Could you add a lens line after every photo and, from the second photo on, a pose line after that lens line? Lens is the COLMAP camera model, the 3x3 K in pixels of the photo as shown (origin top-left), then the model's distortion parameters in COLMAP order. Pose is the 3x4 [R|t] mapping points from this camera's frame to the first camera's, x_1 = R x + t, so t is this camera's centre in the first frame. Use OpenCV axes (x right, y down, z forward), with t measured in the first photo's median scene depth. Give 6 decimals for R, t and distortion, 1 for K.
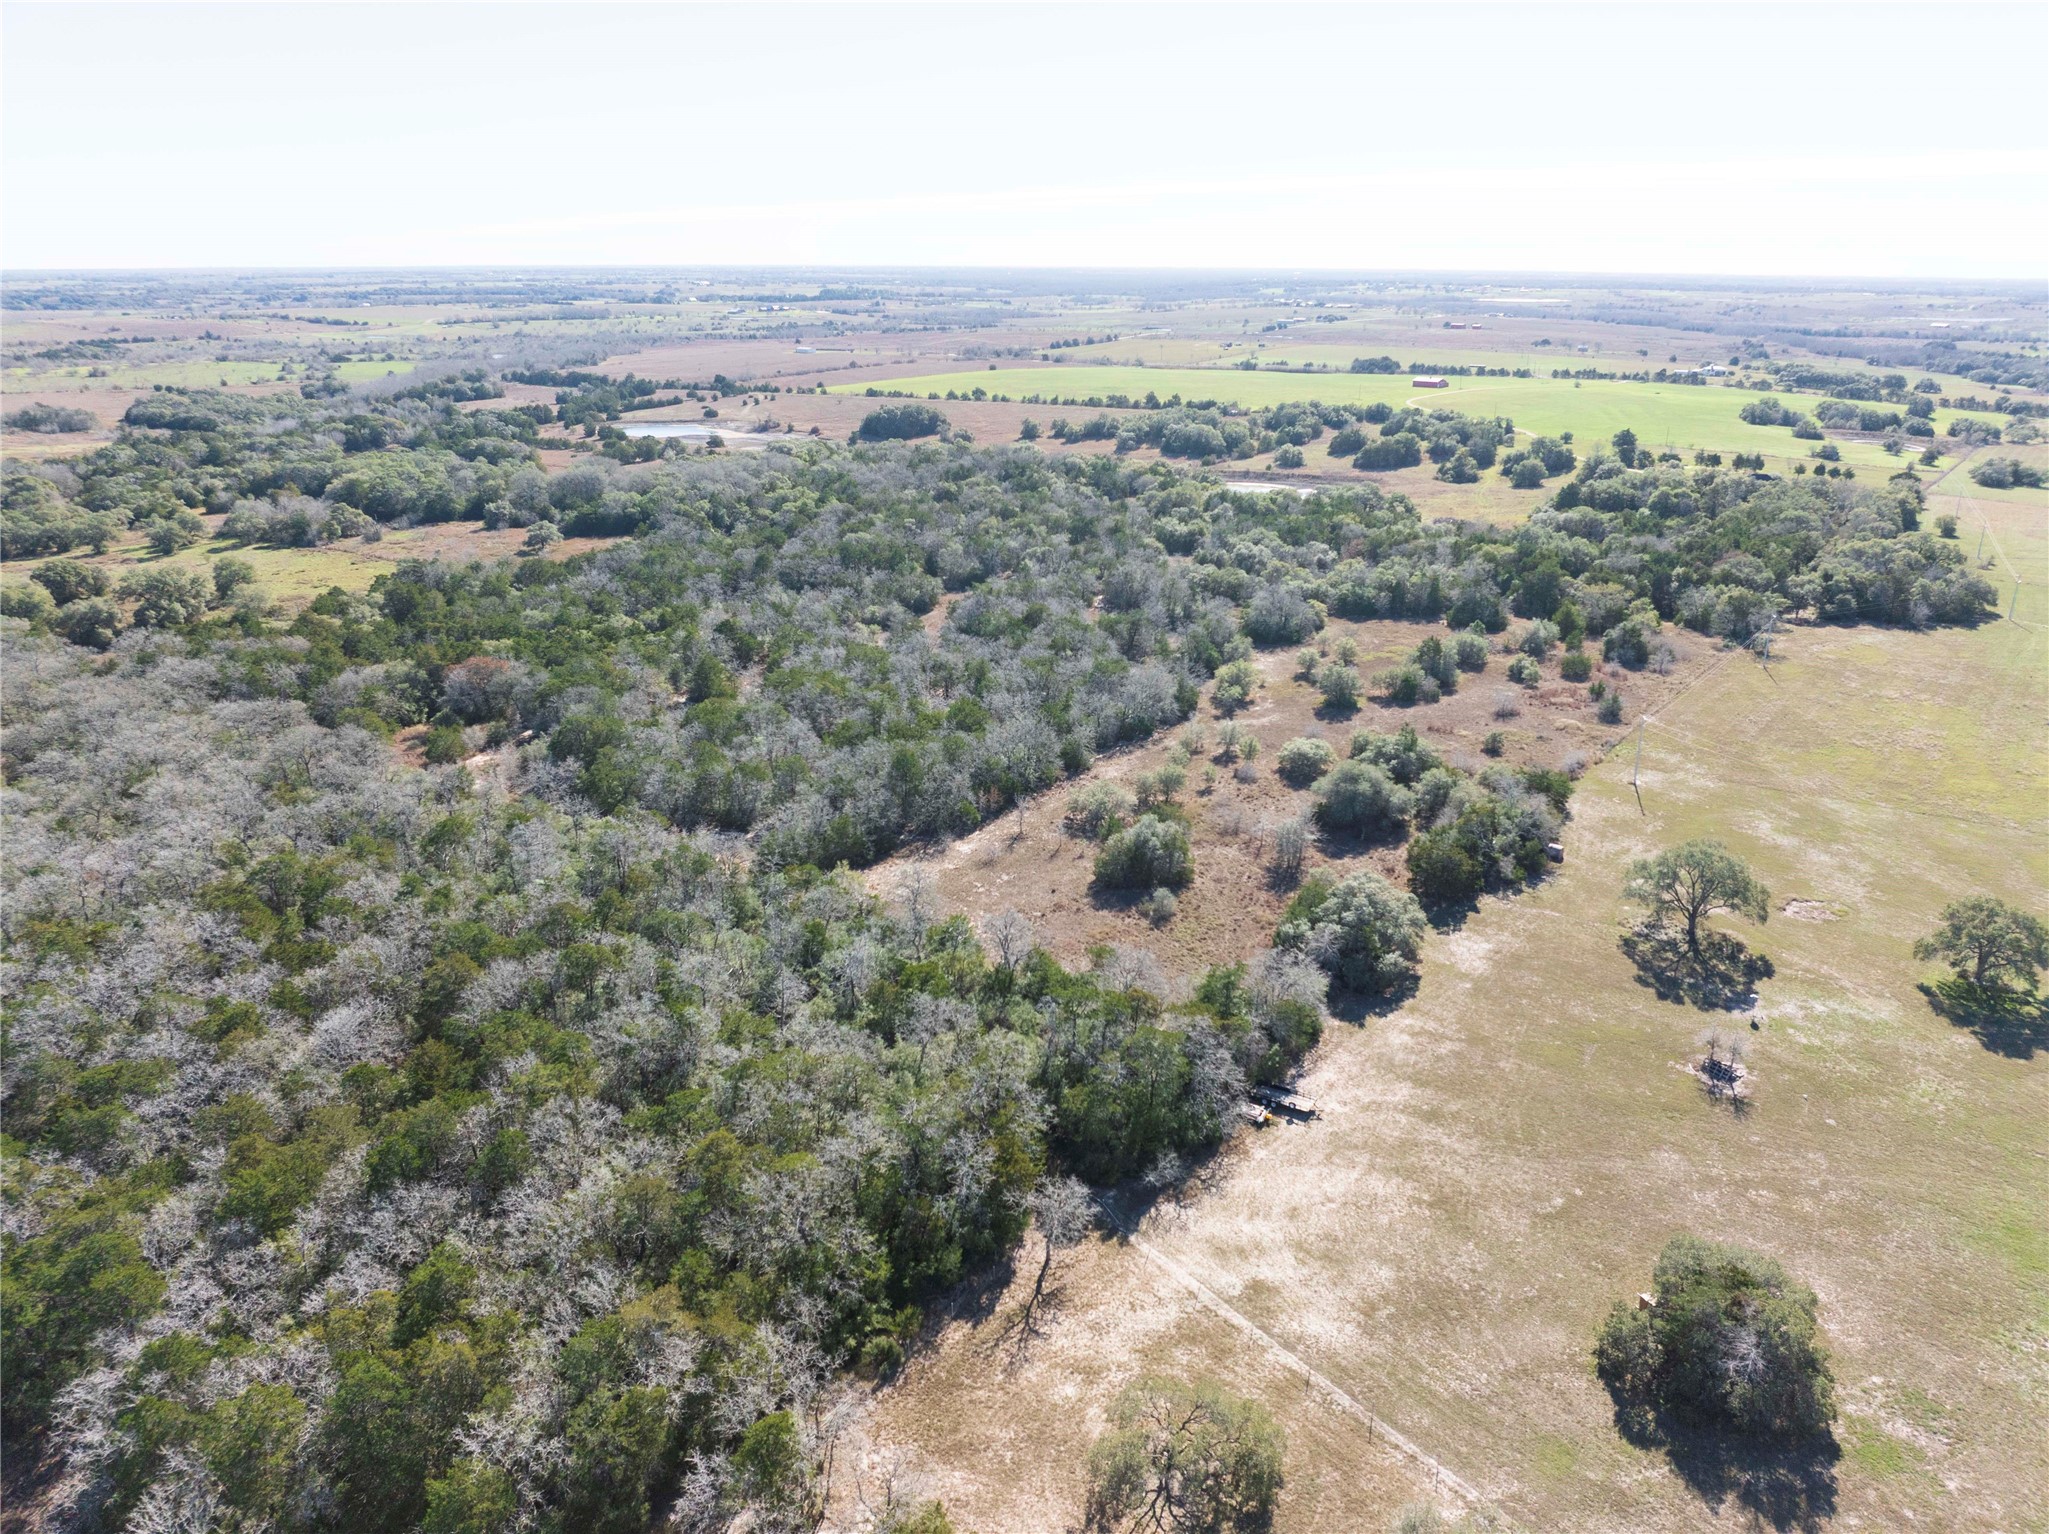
lens RADIAL K [[1447.7, 0, 1029.5], [0, 1447.7, 766.2], [0, 0, 1]] dist [-0.048659, 0.021125]
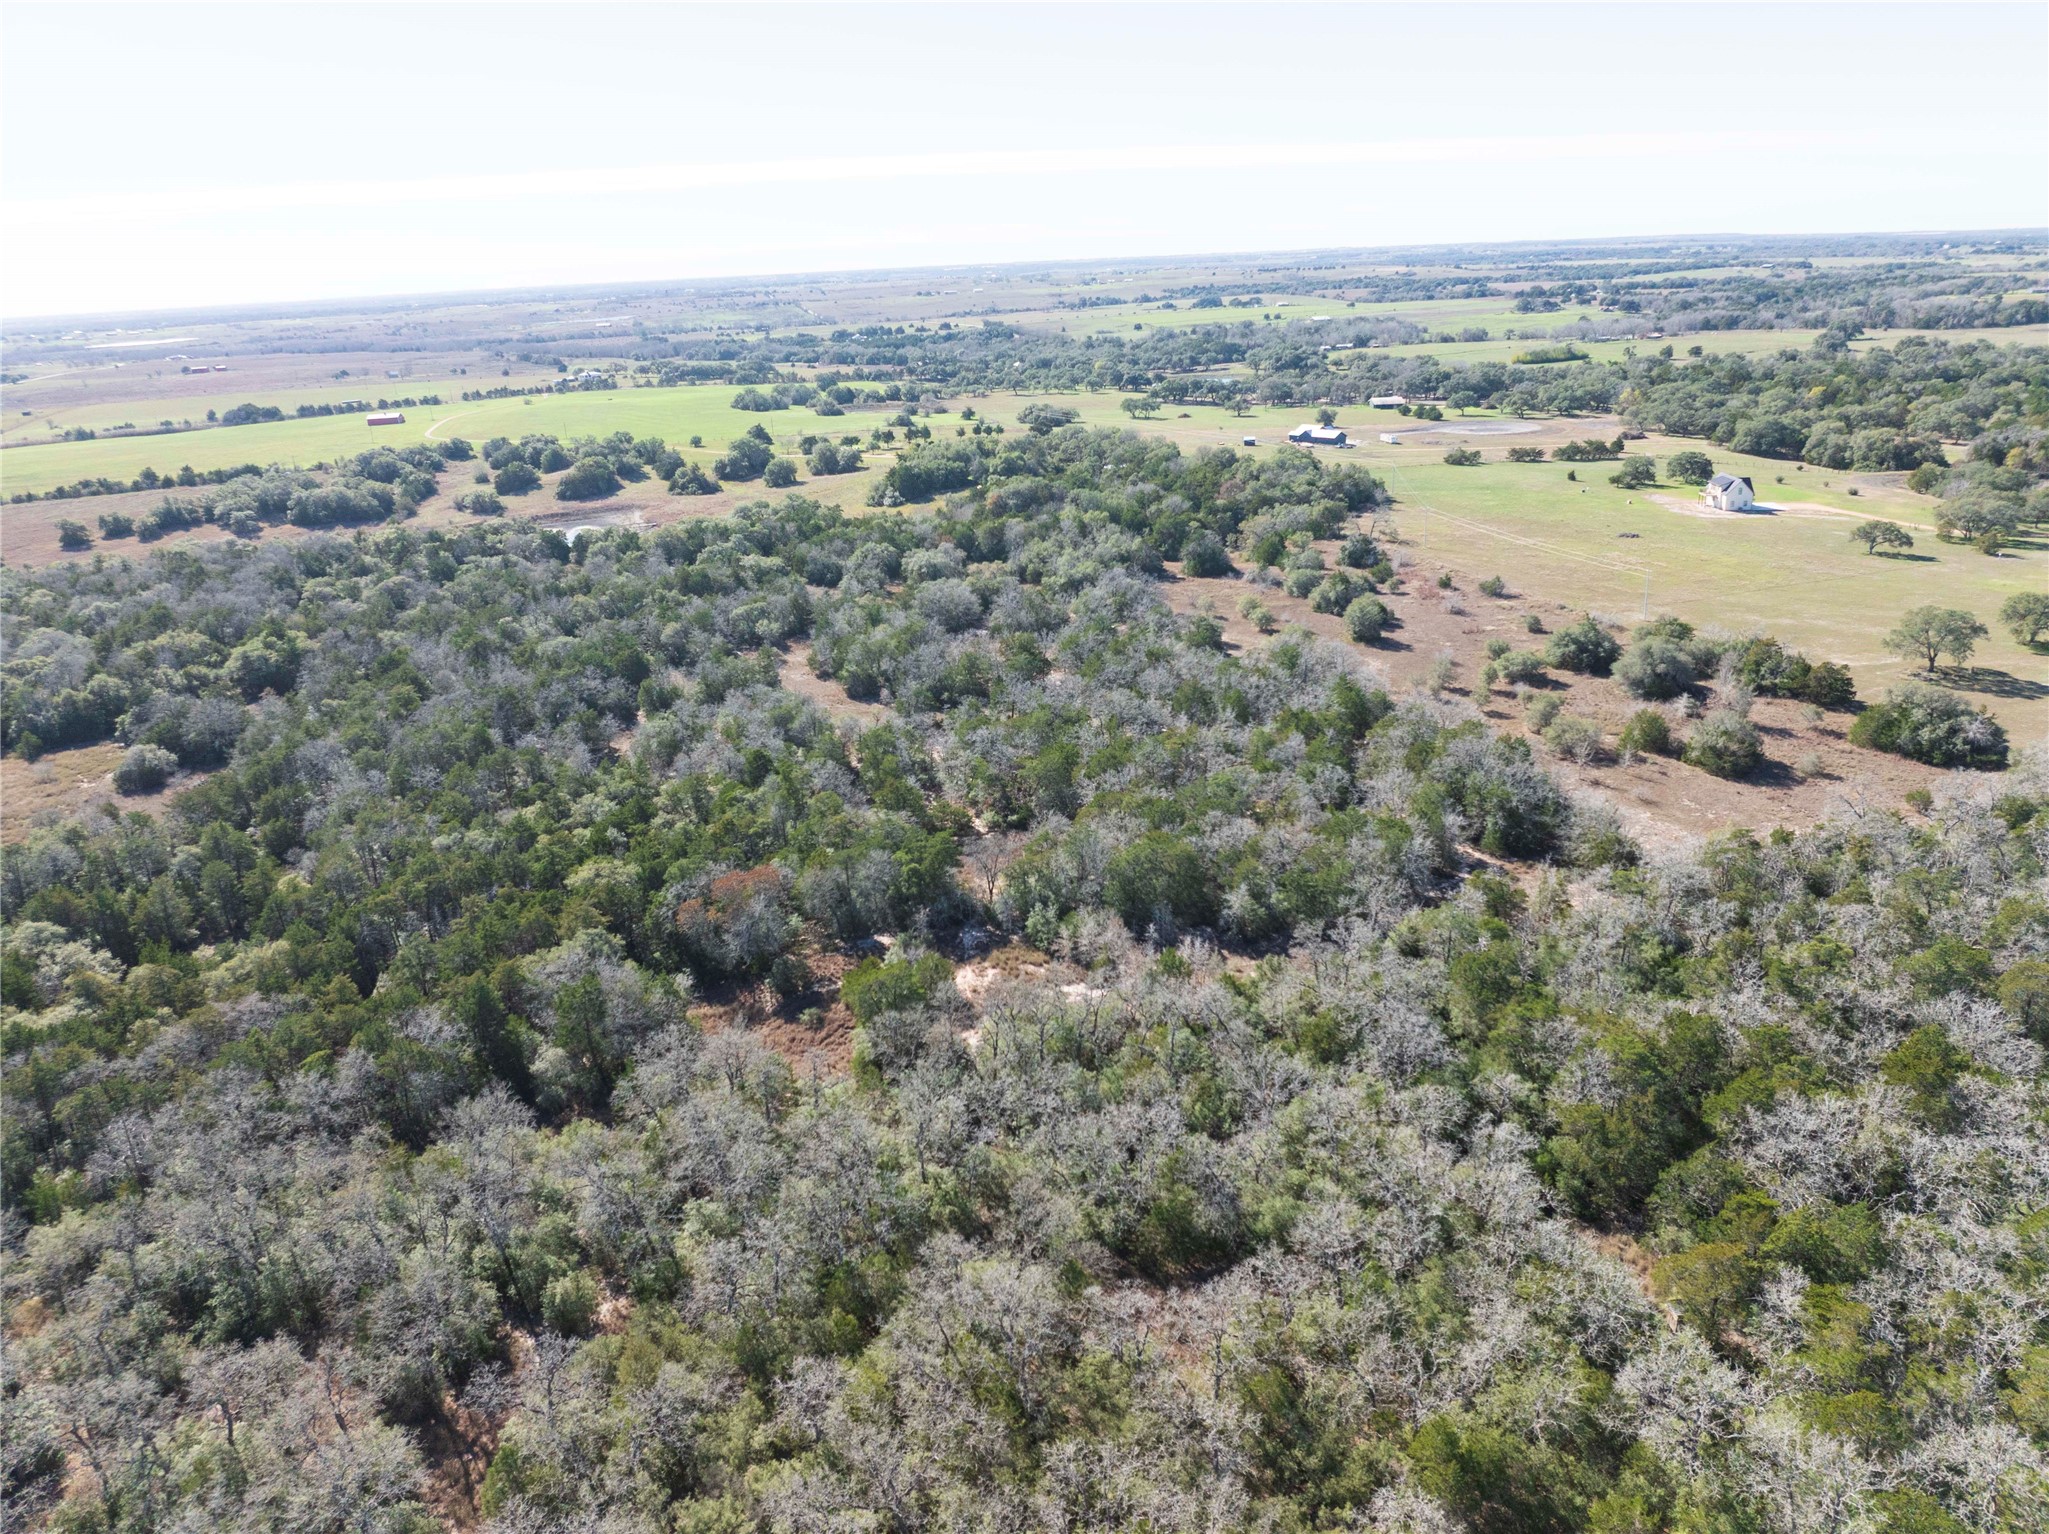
lens RADIAL K [[1447.7, 0, 1022.4], [0, 1447.7, 764.8], [0, 0, 1]] dist [-0.048659, 0.021125]
pose [[0.617569, -0.289889, 0.731145, -0.172409], [0.302799, 0.945578, 0.119146, -0.037069], [-0.725893, 0.147809, 0.671738, 0.104169]]
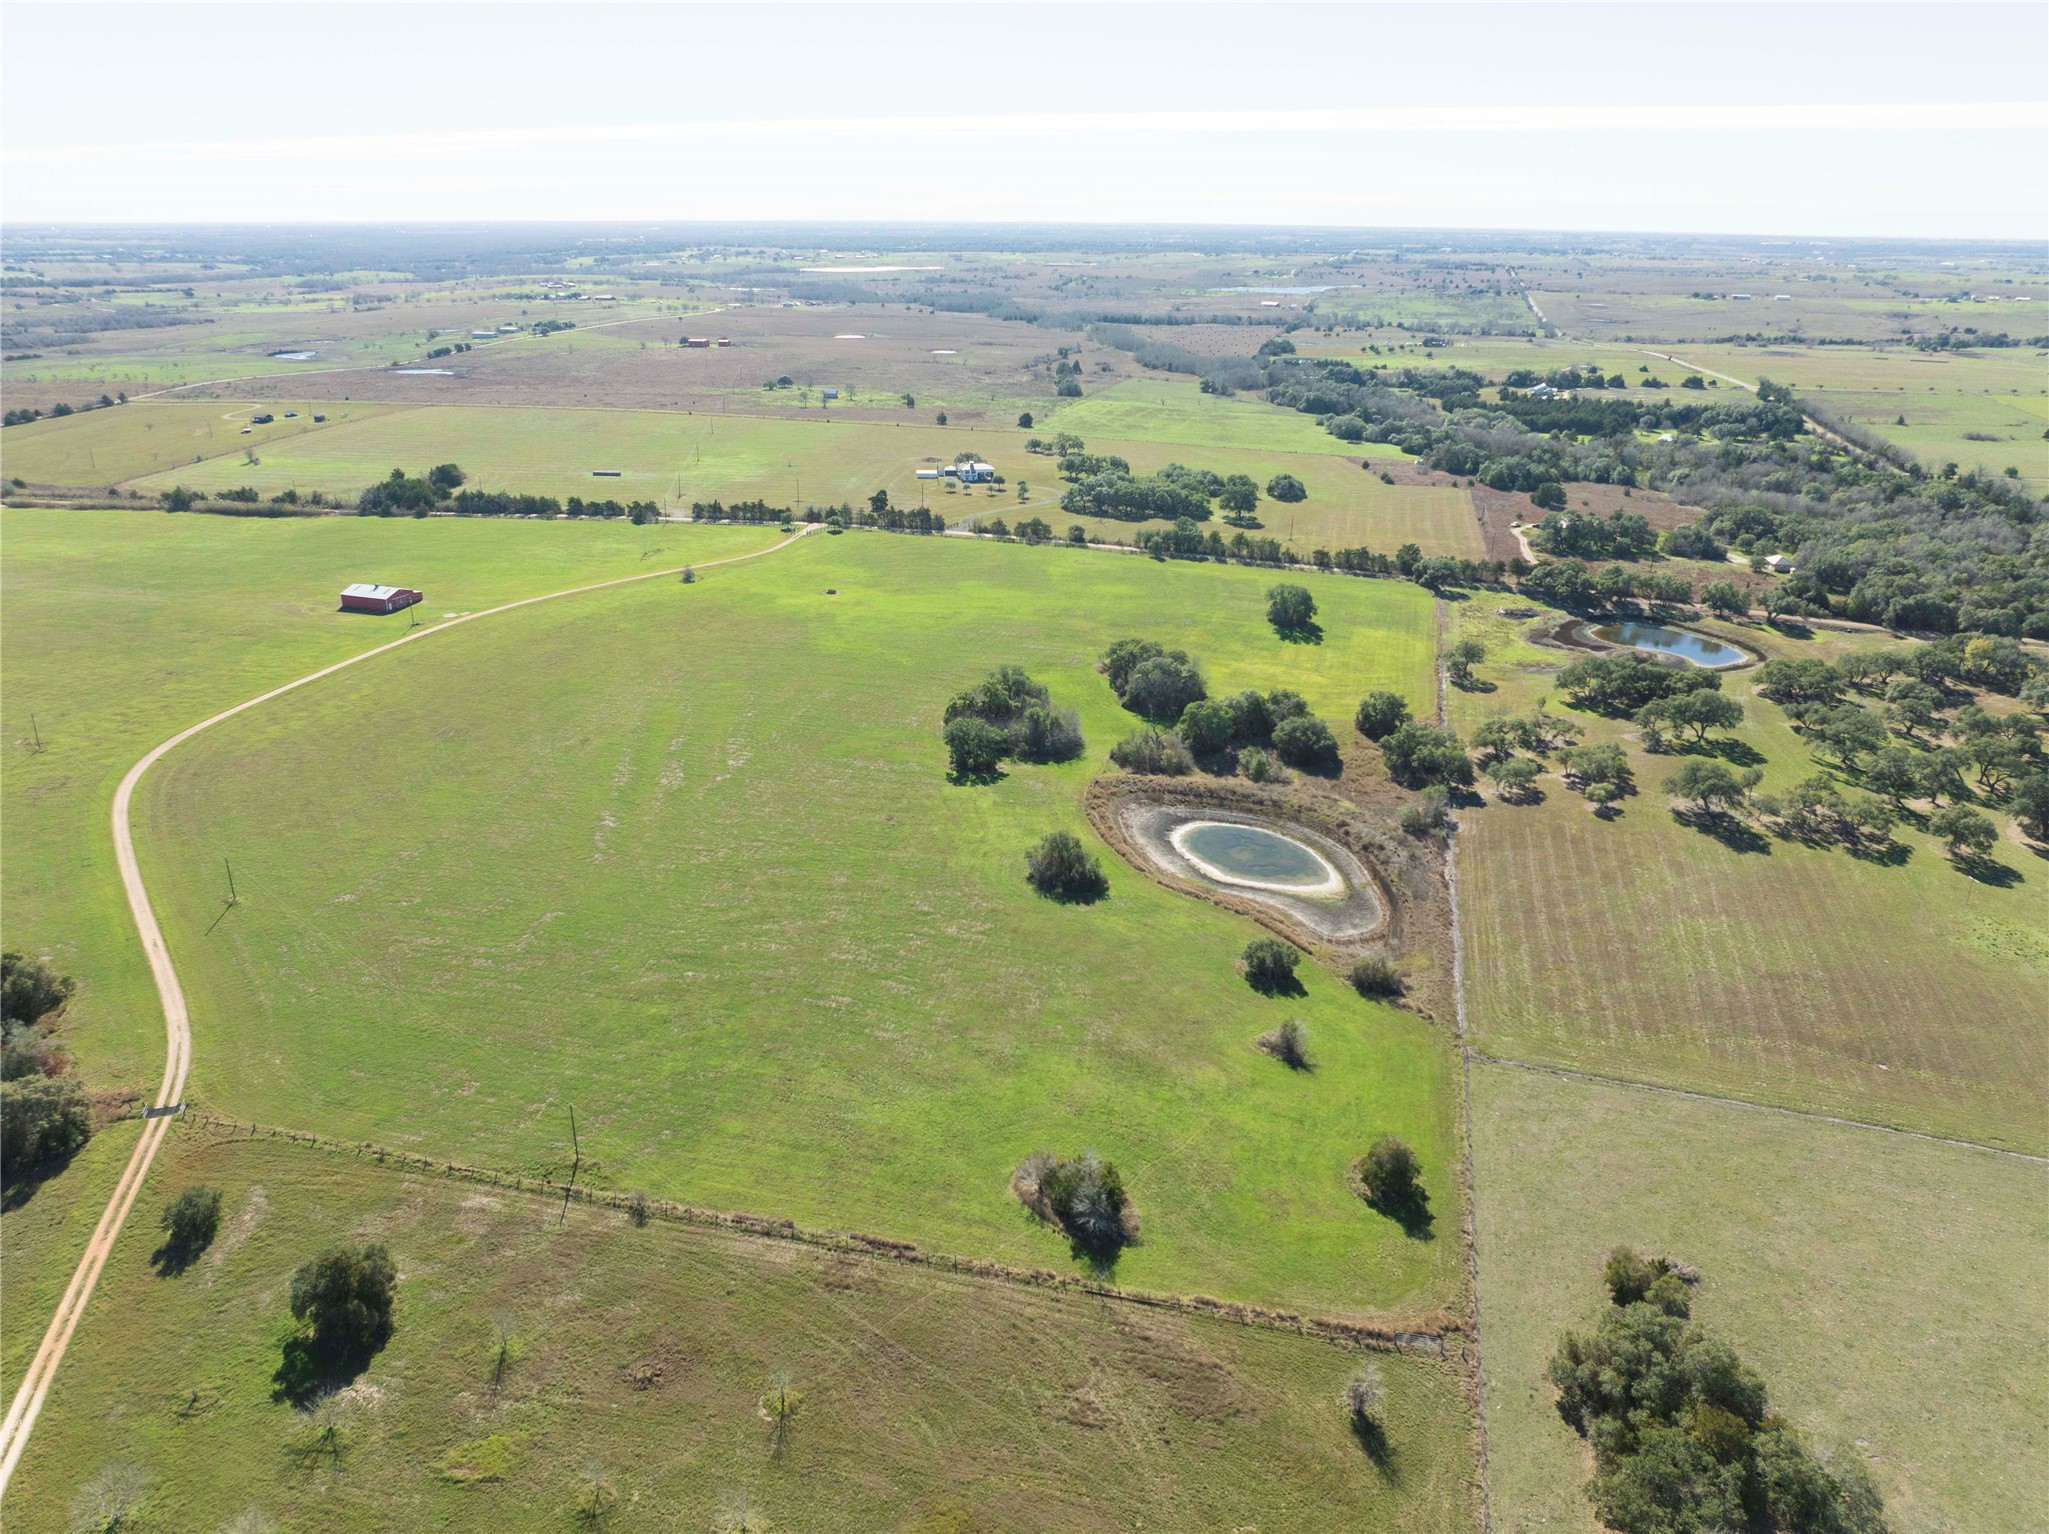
lens RADIAL K [[1447.7, 0, 1031.5], [0, 1447.7, 767.1], [0, 0, 1]] dist [-0.048659, 0.021125]
pose [[0.920630, -0.136940, 0.365633, 0.252006], [0.125249, 0.990564, 0.055631, -0.178965], [-0.369802, -0.005420, 0.929095, 0.406087]]
